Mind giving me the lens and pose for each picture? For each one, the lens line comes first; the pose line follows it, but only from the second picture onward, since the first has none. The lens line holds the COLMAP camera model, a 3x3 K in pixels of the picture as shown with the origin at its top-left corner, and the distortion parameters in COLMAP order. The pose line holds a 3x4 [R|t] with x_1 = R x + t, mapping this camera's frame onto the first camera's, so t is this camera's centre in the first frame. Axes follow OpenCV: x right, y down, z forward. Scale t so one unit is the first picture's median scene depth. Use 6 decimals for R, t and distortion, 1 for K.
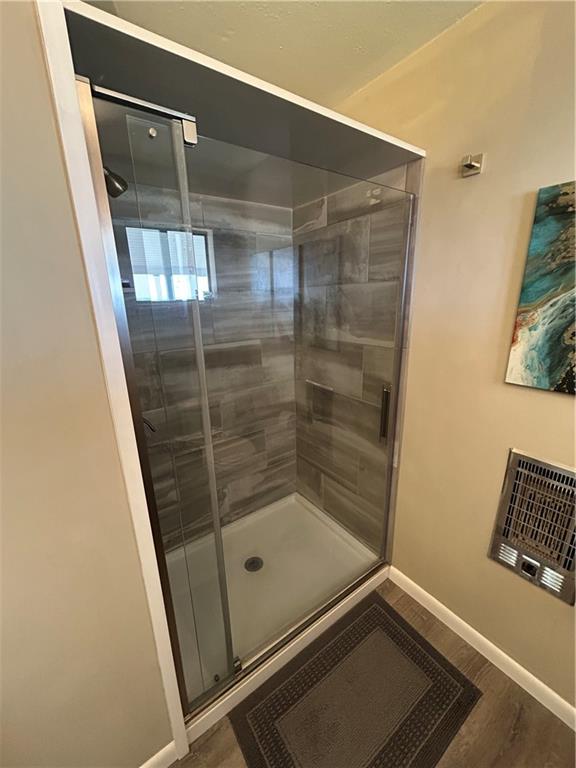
lens RADIAL K [[312.2, 0, 289.7], [0, 312.2, 386.8], [0, 0, 1]] dist [0.001954, 0.000252]
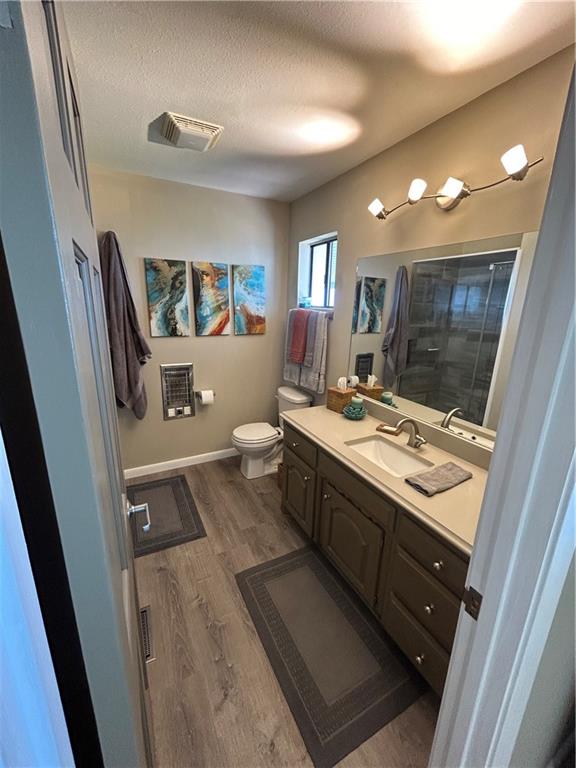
lens RADIAL K [[312.2, 0, 288.2], [0, 312.2, 382.9], [0, 0, 1]] dist [0.001954, 0.000252]
pose [[0.145896, -0.229633, 0.962280, -1.539919], [0.250564, 0.949550, 0.188605, 0.135296], [-0.957043, 0.213596, 0.196073, -0.362187]]
